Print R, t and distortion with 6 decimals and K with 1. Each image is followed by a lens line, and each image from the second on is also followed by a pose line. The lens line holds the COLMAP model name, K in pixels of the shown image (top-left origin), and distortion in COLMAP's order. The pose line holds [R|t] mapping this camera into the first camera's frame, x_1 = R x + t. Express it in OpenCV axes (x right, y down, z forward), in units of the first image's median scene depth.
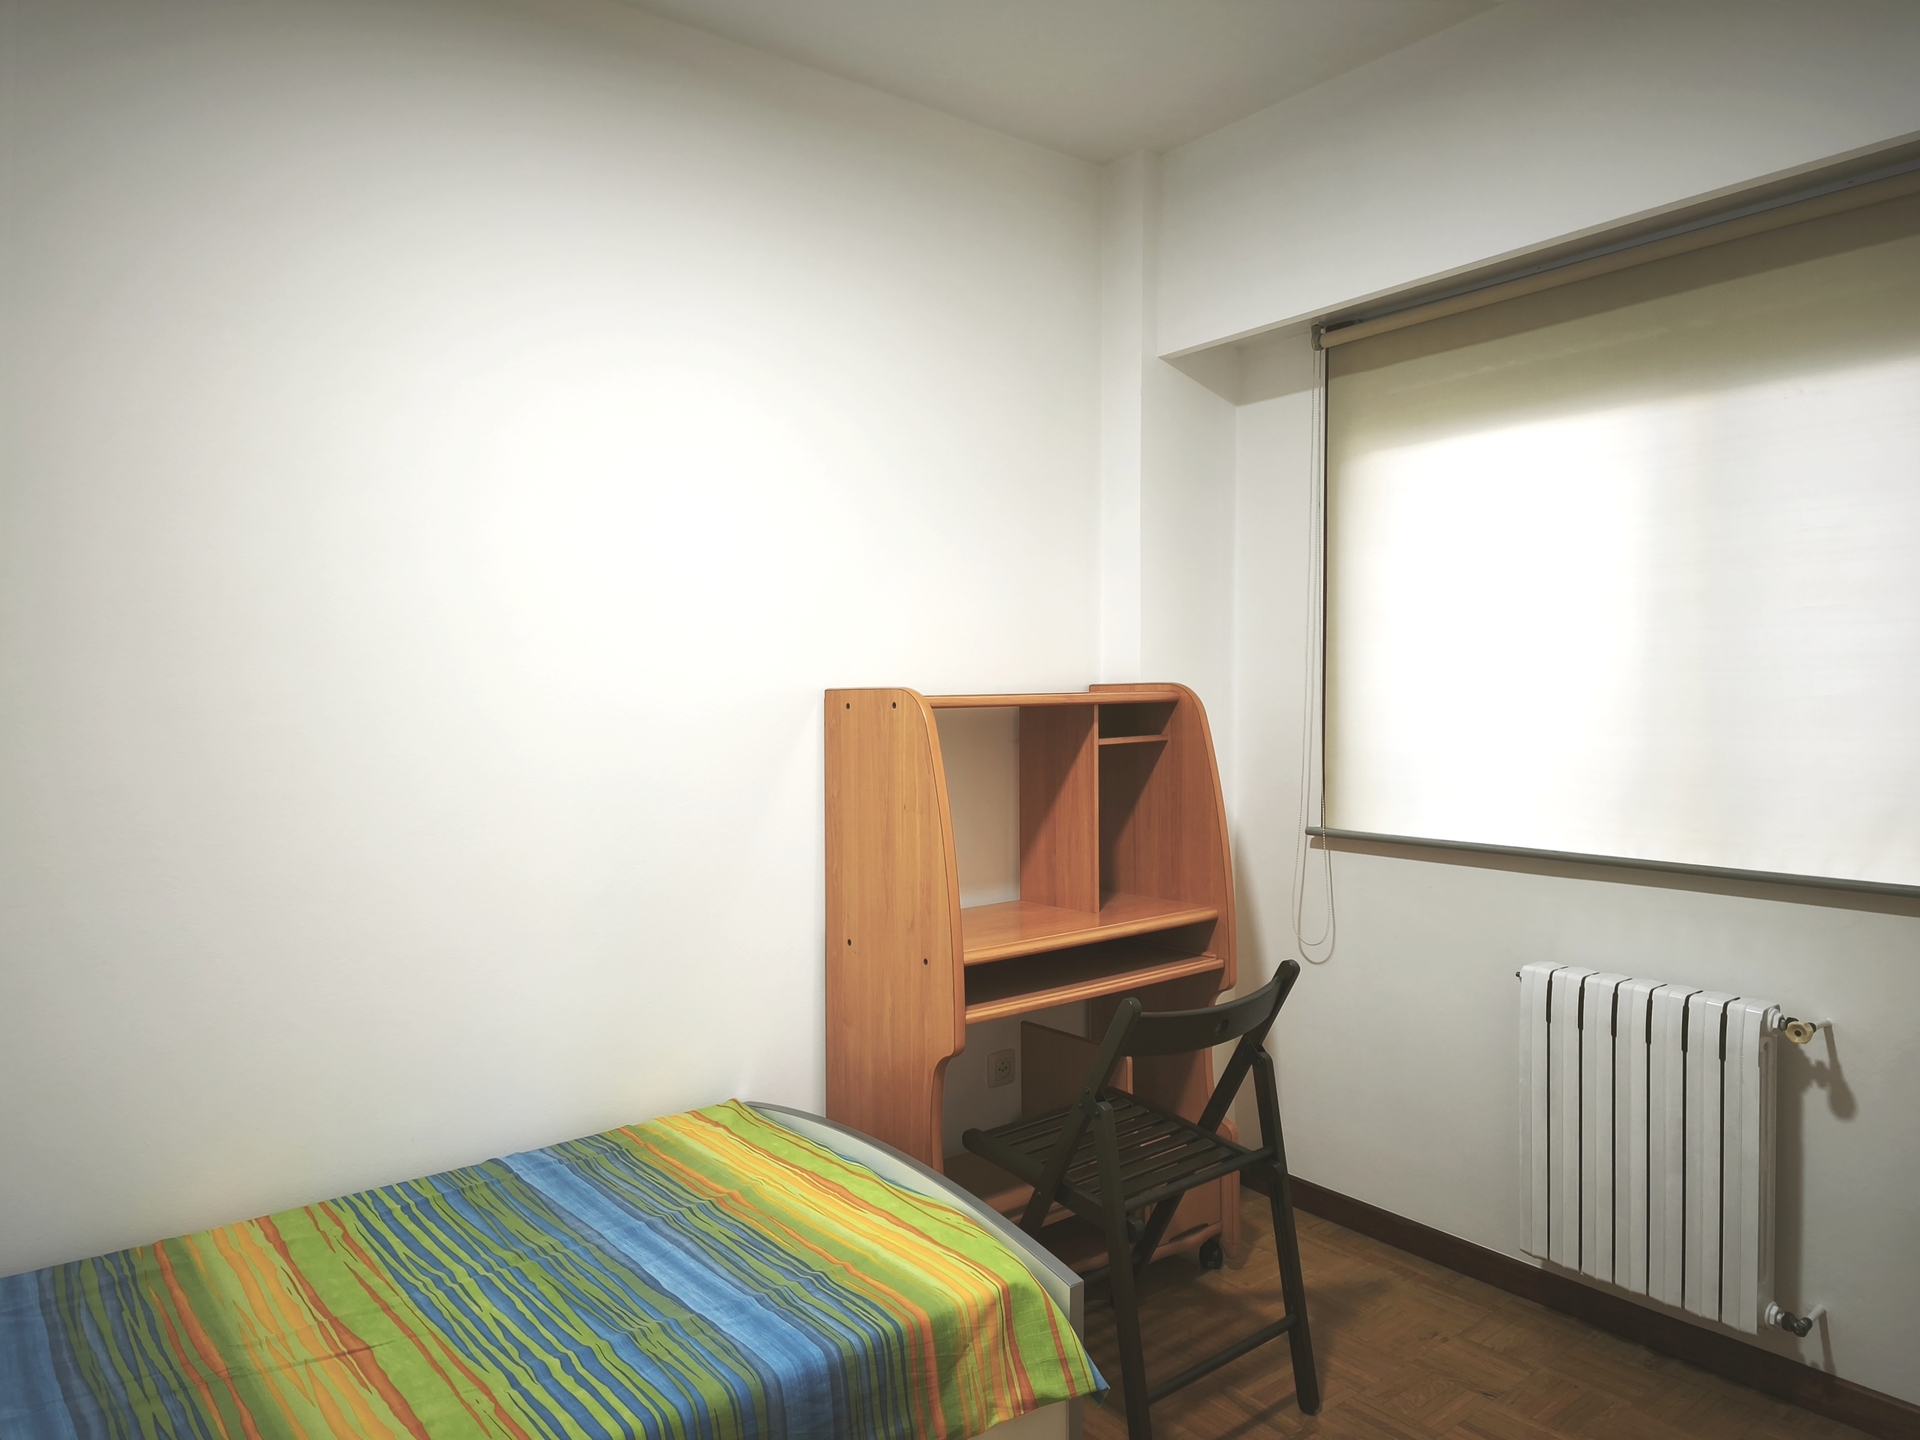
lens RADIAL K [[1274.8, 0, 964.8], [0, 1274.8, 680.7], [0, 0, 1]] dist [0.082331, -0.049397]
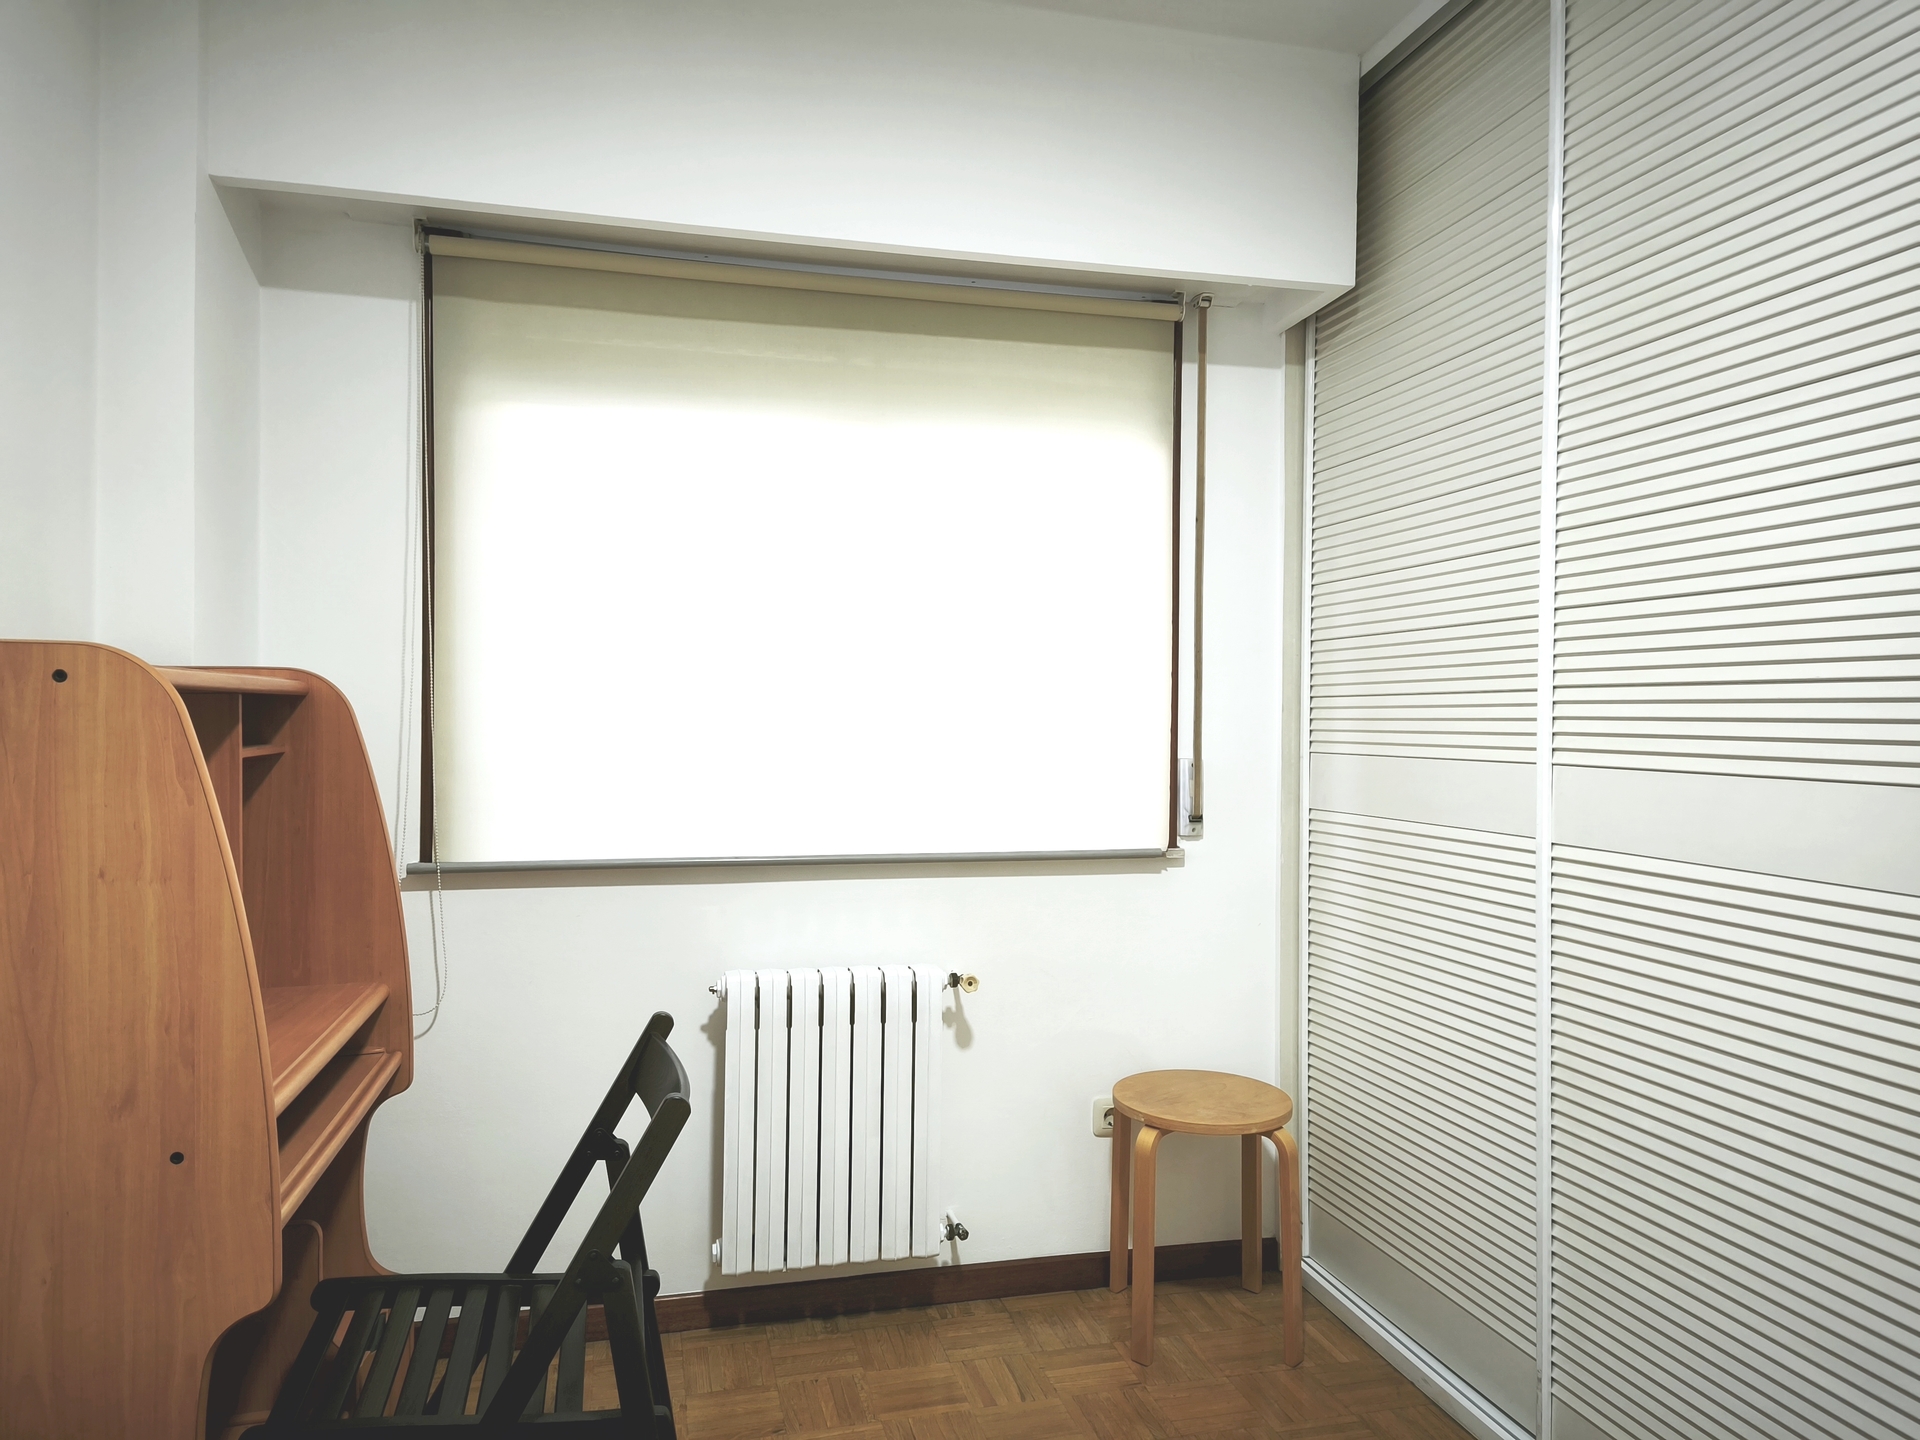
lens RADIAL K [[1293.3, 0, 961.7], [0, 1293.3, 715.8], [0, 0, 1]] dist [0.025337, -0.002300]
pose [[0.398078, 0.019467, 0.917145, -0.388621], [-0.020136, 0.999719, -0.012479, 0.034221], [-0.917131, -0.013500, 0.398358, 0.467124]]
